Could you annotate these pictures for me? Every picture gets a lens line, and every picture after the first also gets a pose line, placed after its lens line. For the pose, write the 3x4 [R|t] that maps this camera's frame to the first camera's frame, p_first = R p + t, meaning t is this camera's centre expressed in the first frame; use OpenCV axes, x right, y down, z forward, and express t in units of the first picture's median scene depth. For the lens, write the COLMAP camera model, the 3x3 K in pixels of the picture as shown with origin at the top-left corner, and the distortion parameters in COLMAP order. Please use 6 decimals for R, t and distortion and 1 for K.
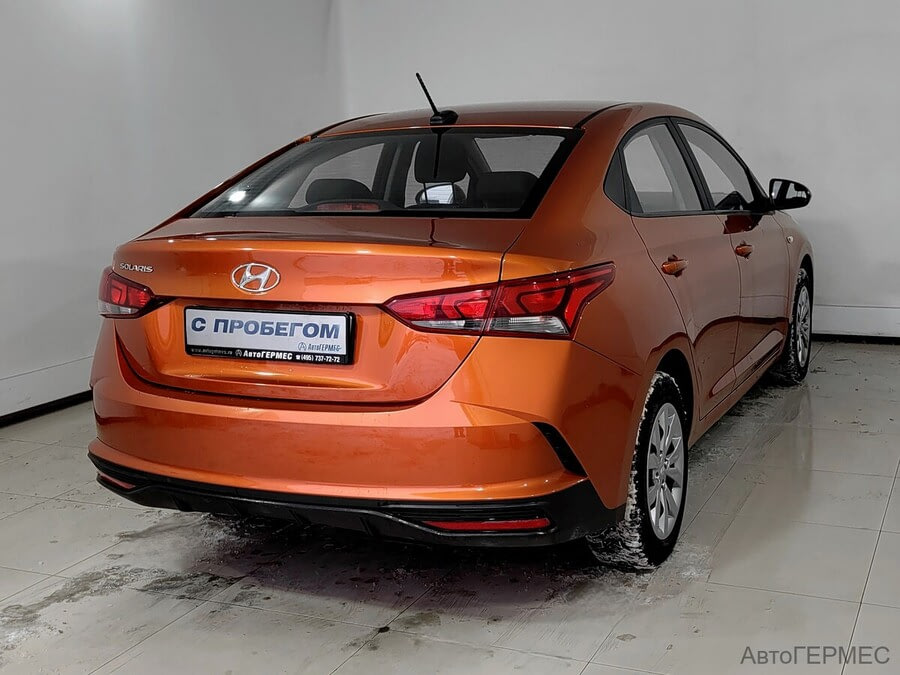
lens RADIAL K [[680.8, 0, 450.1], [0, 680.8, 335.6], [0, 0, 1]] dist [0.015519, 0.000374]
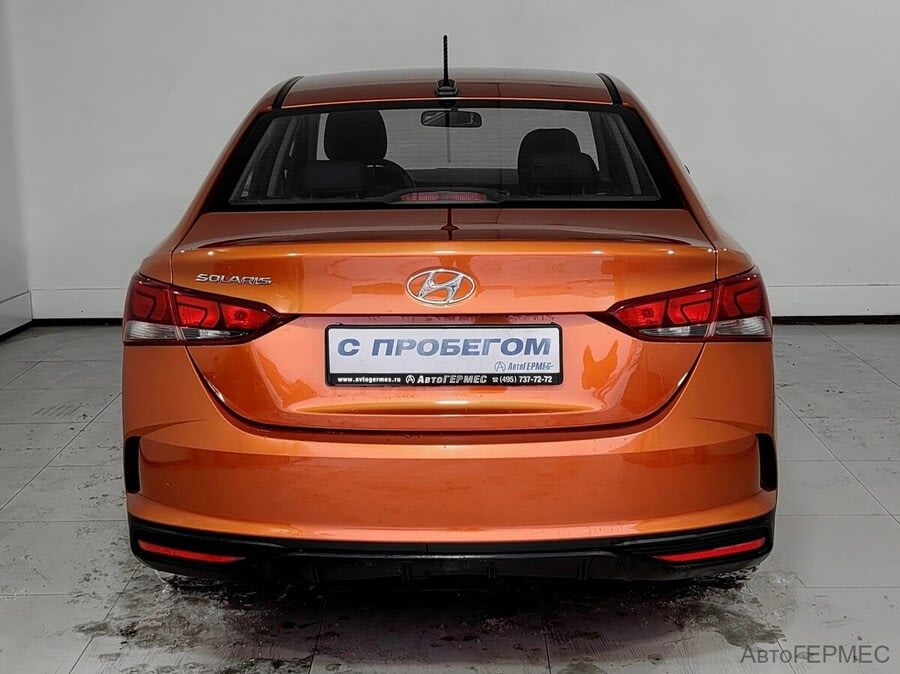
lens RADIAL K [[798.6, 0, 450.1], [0, 798.6, 338.1], [0, 0, 1]] dist [0.015294, 0.008605]
pose [[0.967229, -0.054151, 0.248065, -0.509427], [0.053380, 0.998526, 0.009838, -0.031370], [-0.248232, 0.003726, 0.968693, 0.060522]]
